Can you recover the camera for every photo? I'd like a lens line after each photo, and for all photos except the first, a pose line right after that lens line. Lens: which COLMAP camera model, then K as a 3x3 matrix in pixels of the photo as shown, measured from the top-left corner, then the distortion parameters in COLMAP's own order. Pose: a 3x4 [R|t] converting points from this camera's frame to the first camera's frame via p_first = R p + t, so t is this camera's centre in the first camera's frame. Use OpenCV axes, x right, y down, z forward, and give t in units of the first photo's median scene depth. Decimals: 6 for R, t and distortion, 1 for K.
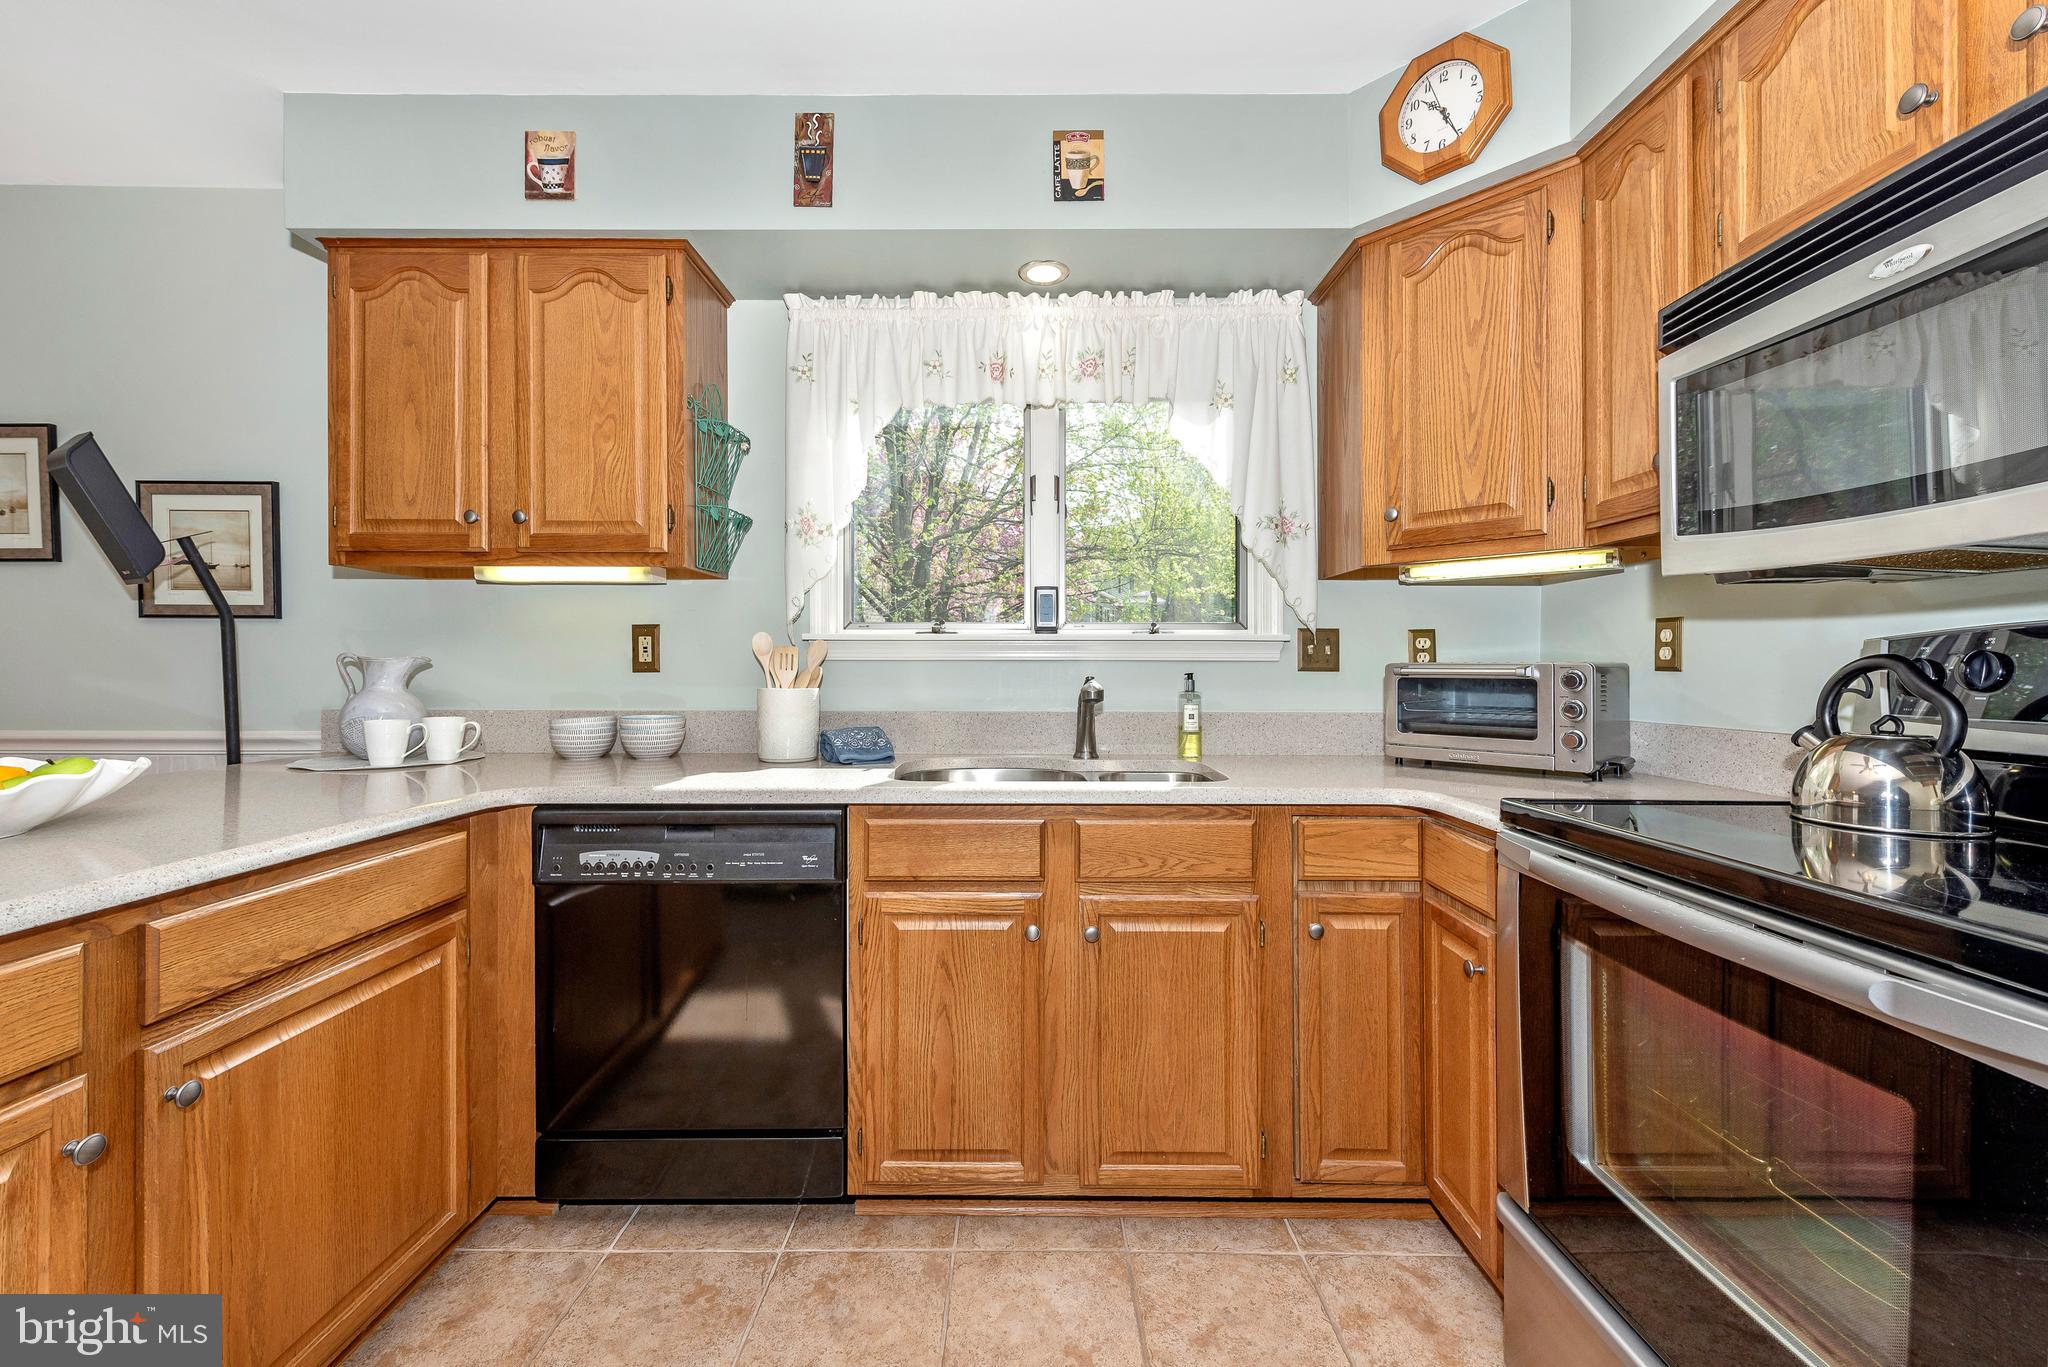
lens RADIAL K [[832.0, 0, 1020.8], [0, 832.0, 675.0], [0, 0, 1]] dist [0.009749, -0.000922]
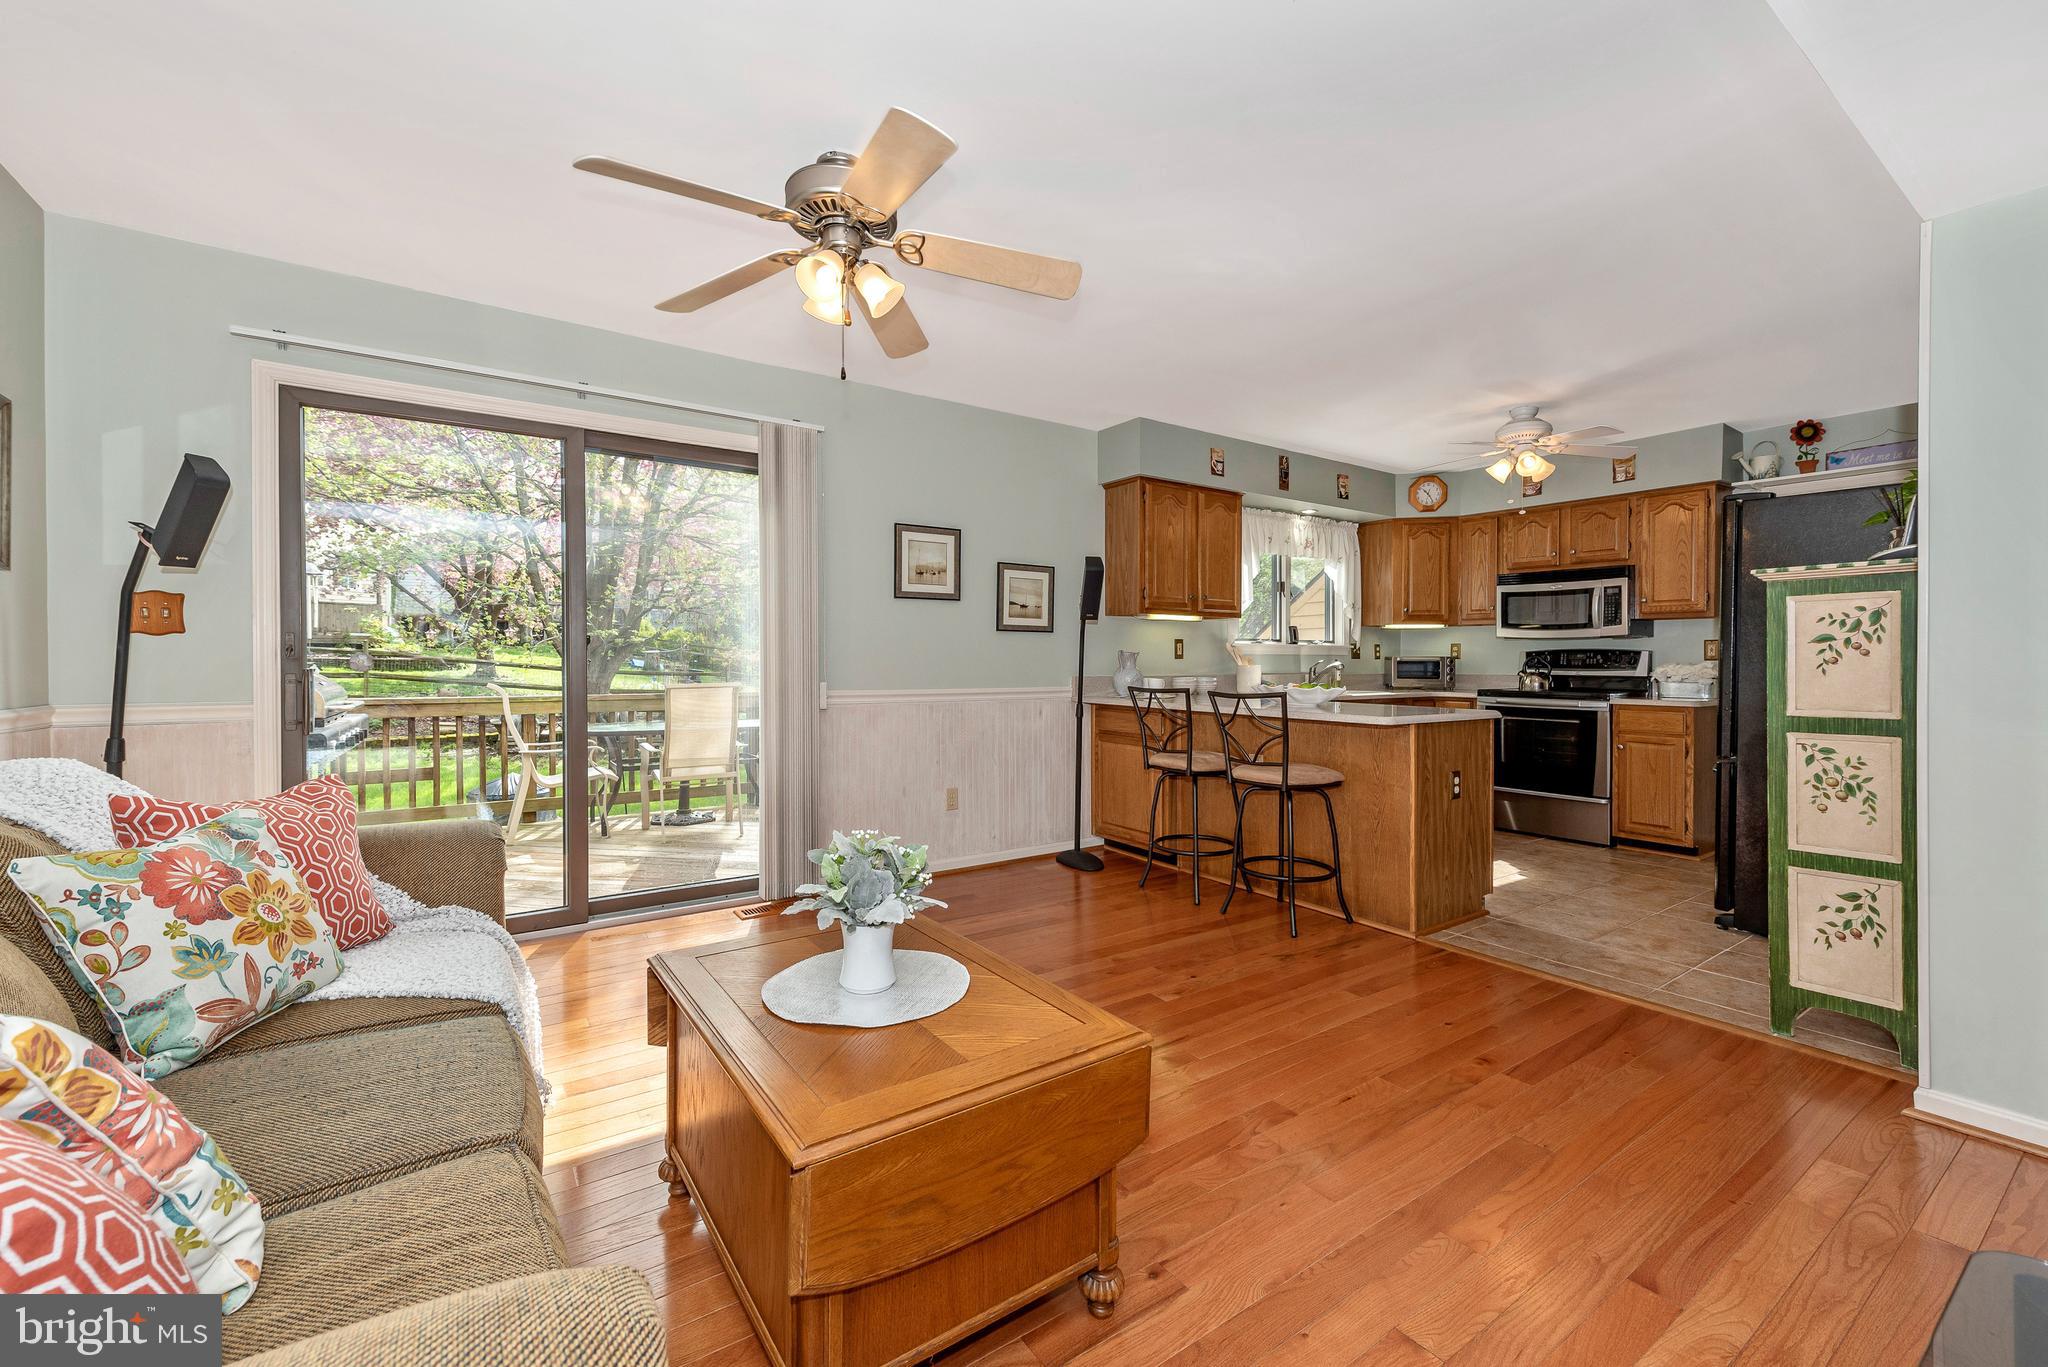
lens RADIAL K [[832.0, 0, 1045.5], [0, 832.0, 668.7], [0, 0, 1]] dist [0.009749, -0.000922]
pose [[0.817672, -0.005611, 0.575656, -2.440457], [0.003097, 0.999981, 0.005347, 0.011987], [-0.575675, -0.002589, 0.817674, -0.786126]]
